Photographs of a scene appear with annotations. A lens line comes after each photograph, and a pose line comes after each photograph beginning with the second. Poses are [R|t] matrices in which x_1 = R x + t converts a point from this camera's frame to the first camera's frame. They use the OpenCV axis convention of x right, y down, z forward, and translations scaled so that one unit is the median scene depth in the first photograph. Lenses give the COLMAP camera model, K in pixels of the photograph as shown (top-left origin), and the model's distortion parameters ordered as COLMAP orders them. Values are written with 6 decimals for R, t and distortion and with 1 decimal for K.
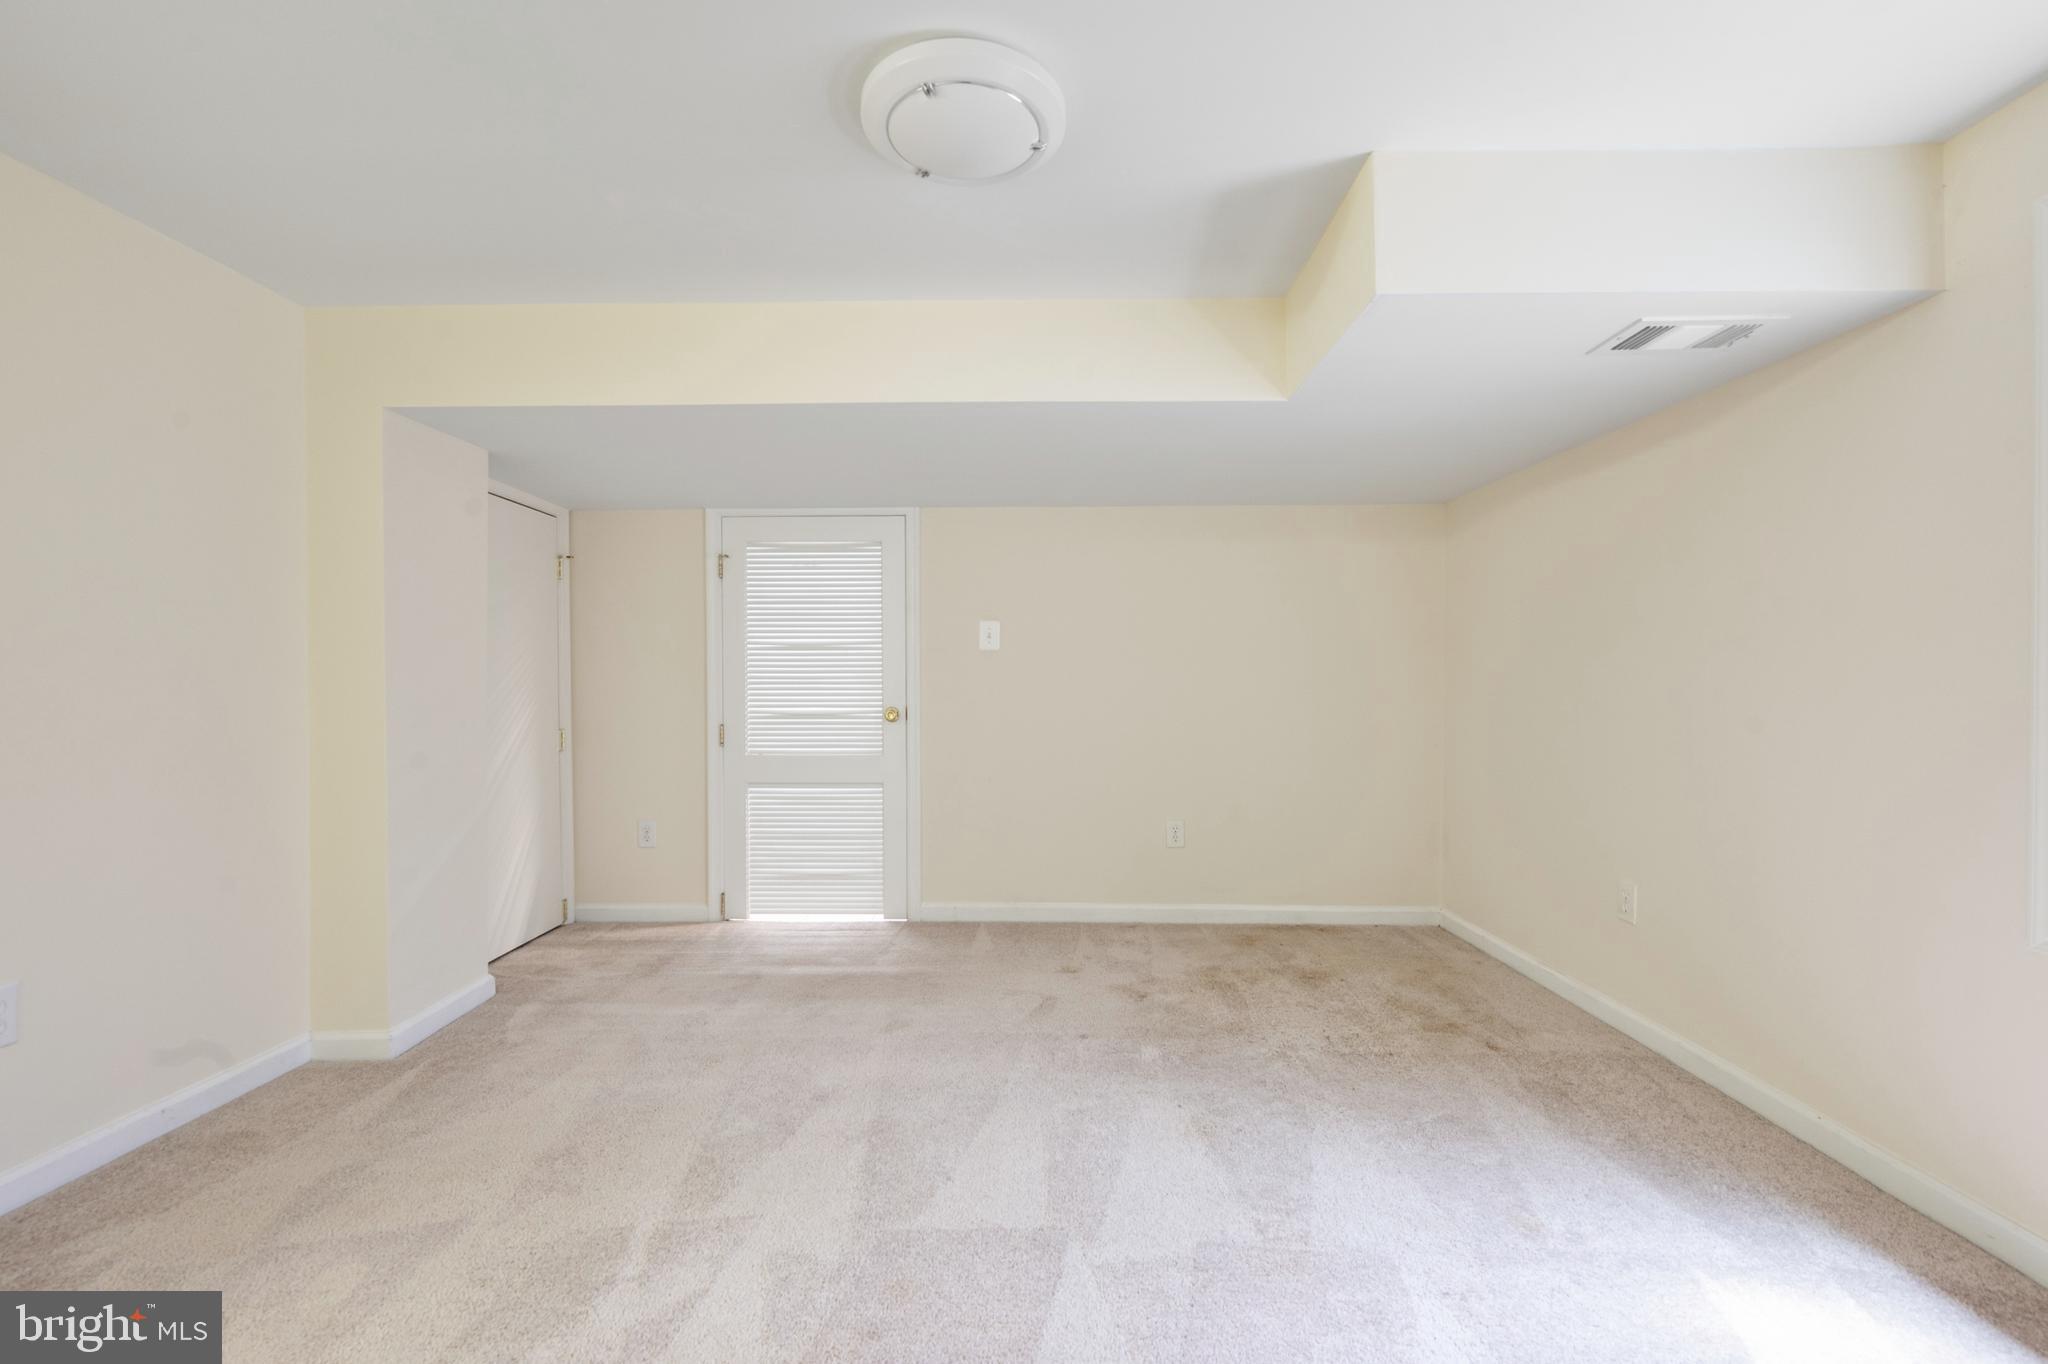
lens RADIAL K [[873.9, 0, 1024.0], [0, 873.9, 682.0], [0, 0, 1]] dist [-0.000359, -0.000013]
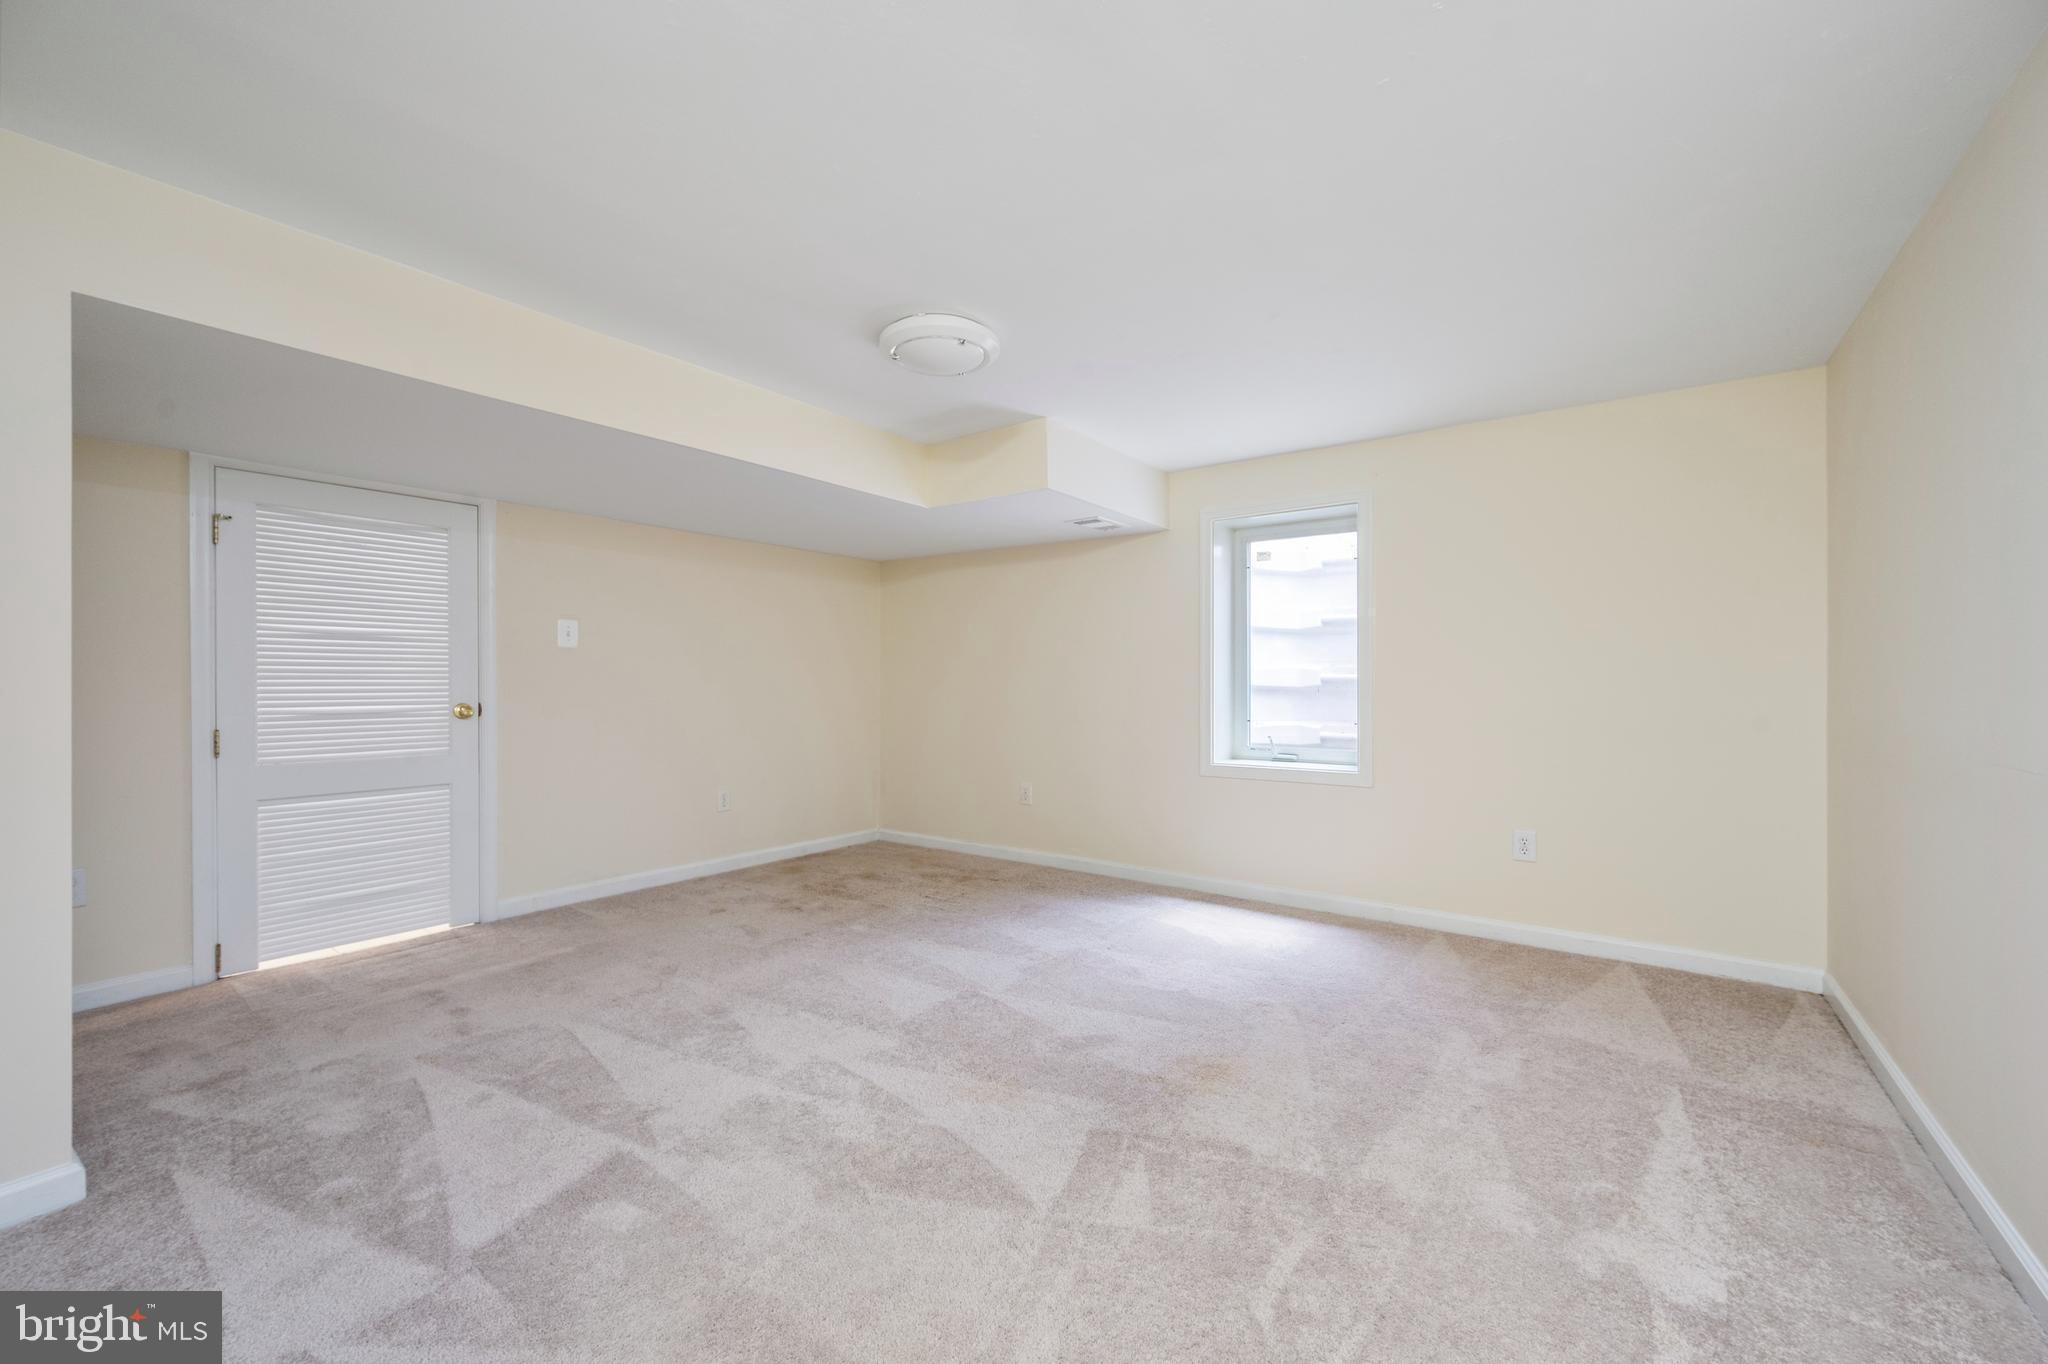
lens RADIAL K [[812.9, 0, 1024.0], [0, 812.9, 682.0], [0, 0, 1]] dist [-0.001462, 0.000058]
pose [[0.570857, 0.001453, 0.821048, -0.561504], [-0.006095, 0.999978, 0.002469, -0.000665], [-0.821027, -0.006414, 0.570854, -0.012128]]
